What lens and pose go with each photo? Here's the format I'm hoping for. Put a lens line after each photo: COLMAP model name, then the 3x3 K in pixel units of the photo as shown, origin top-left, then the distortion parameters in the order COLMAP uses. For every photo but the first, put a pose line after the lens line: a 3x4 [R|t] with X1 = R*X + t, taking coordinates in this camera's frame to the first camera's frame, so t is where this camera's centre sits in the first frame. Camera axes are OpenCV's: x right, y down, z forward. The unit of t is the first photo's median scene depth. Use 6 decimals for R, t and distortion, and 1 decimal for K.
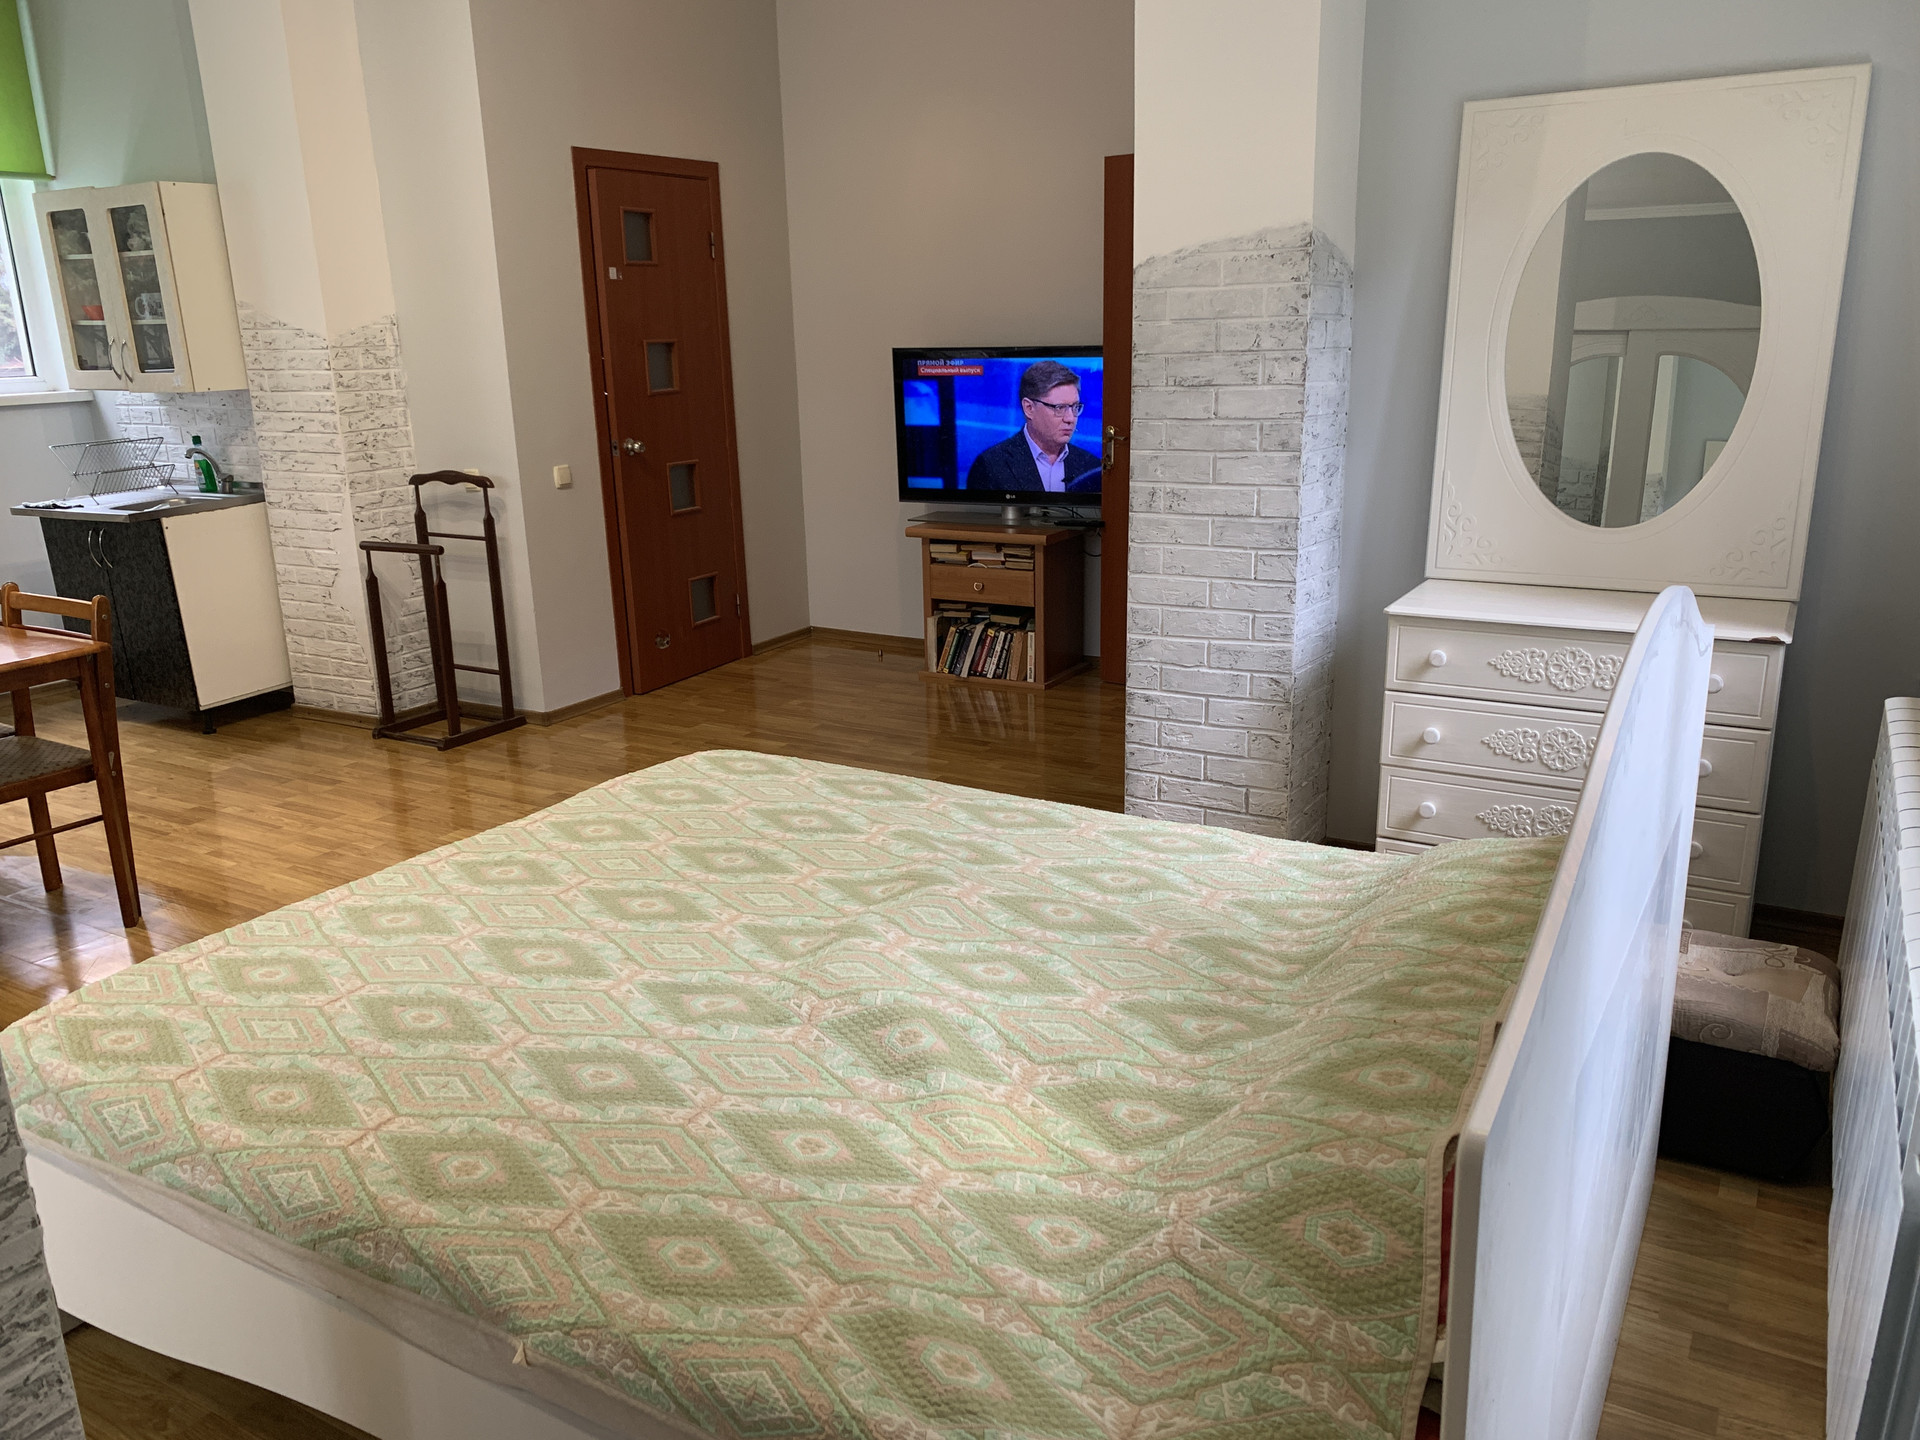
lens RADIAL K [[1469.3, 0, 942.8], [0, 1469.3, 698.1], [0, 0, 1]] dist [0.053797, -0.062169]
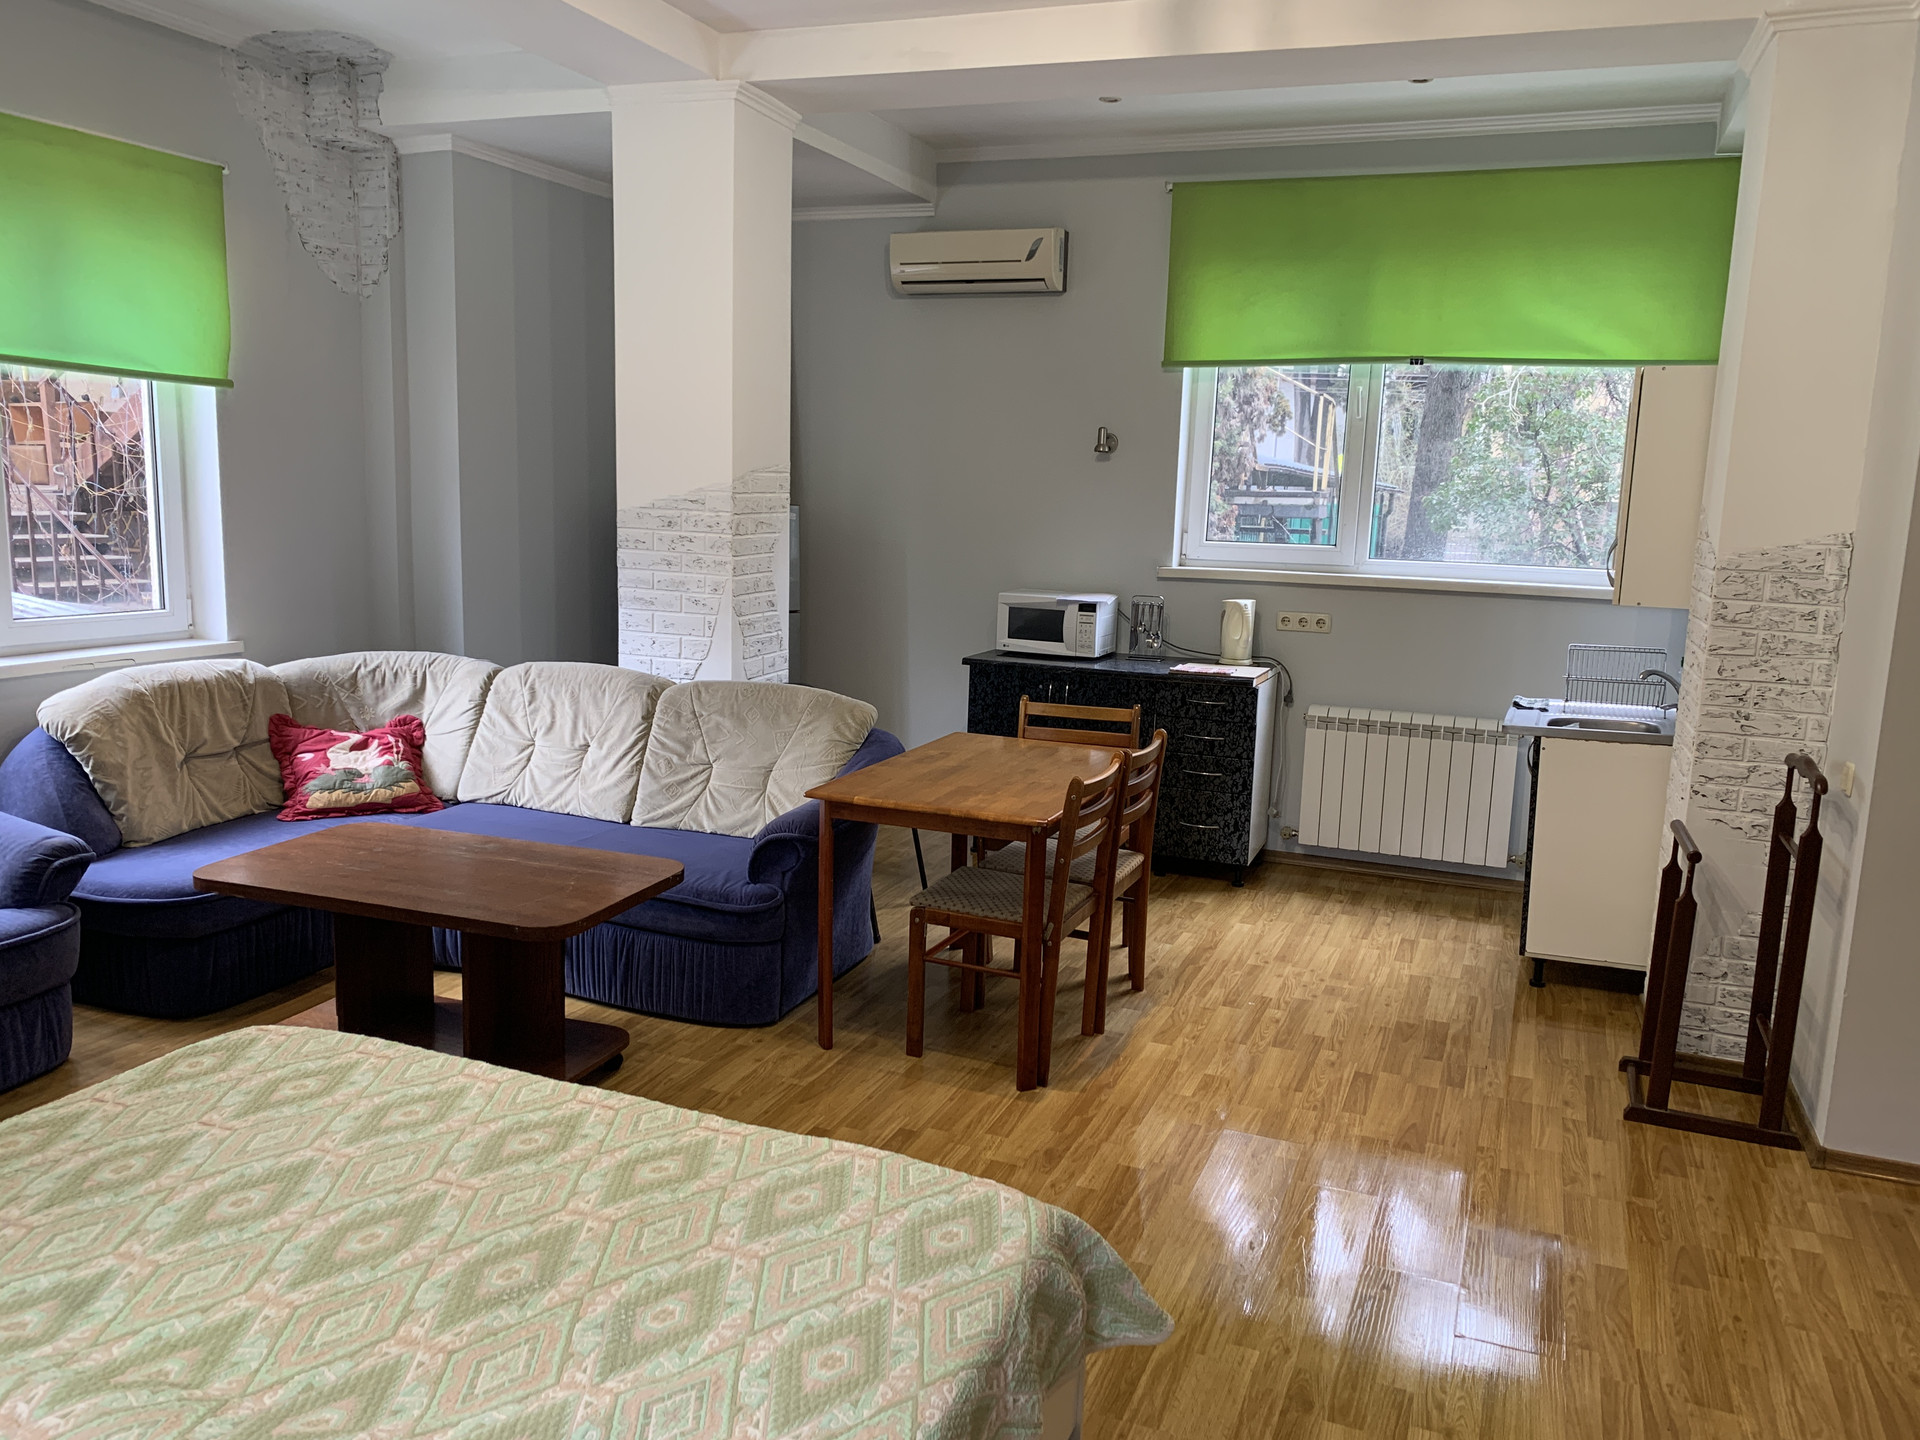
lens RADIAL K [[1471.7, 0, 961.6], [0, 1471.7, 721.3], [0, 0, 1]] dist [0.049322, -0.047503]
pose [[0.160317, 0.195764, -0.967458, 0.265985], [-0.289135, 0.946456, 0.143603, -0.154333], [0.943769, 0.256704, 0.208335, 0.479197]]
